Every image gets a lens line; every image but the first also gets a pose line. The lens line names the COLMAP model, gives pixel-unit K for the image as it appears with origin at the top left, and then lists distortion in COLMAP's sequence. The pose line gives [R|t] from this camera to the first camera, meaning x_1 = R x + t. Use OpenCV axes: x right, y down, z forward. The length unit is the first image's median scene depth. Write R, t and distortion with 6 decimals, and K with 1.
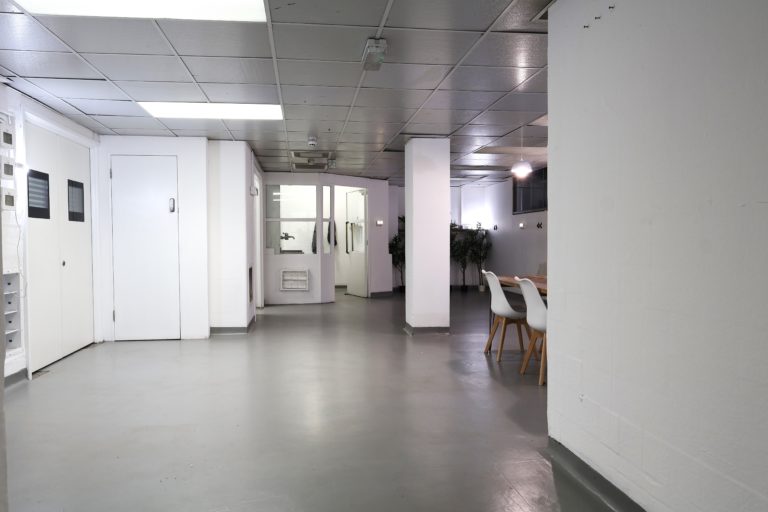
lens RADIAL K [[553.8, 0, 377.1], [0, 553.8, 254.4], [0, 0, 1]] dist [0.003503, 0.003549]
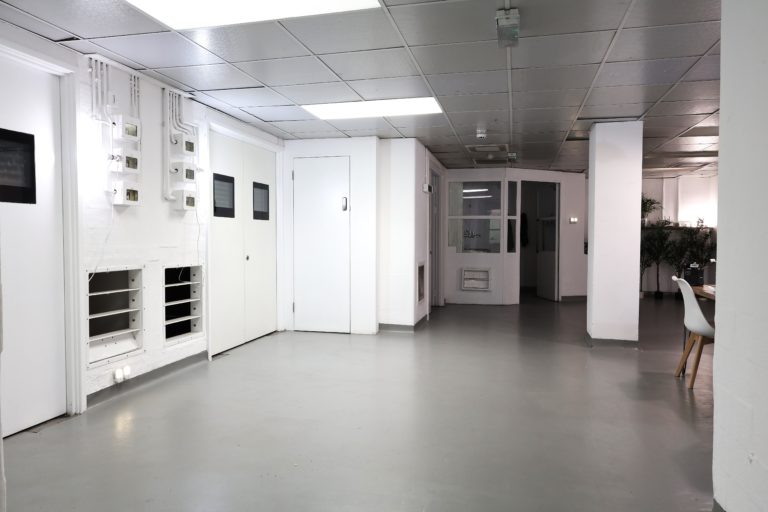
lens RADIAL K [[553.8, 0, 383.1], [0, 553.8, 253.0], [0, 0, 1]] dist [0.003503, 0.003549]
pose [[0.930934, 0.017266, -0.364780, 0.078472], [-0.016825, 0.999849, 0.004389, -0.002392], [0.364800, 0.002051, 0.931084, 0.062126]]
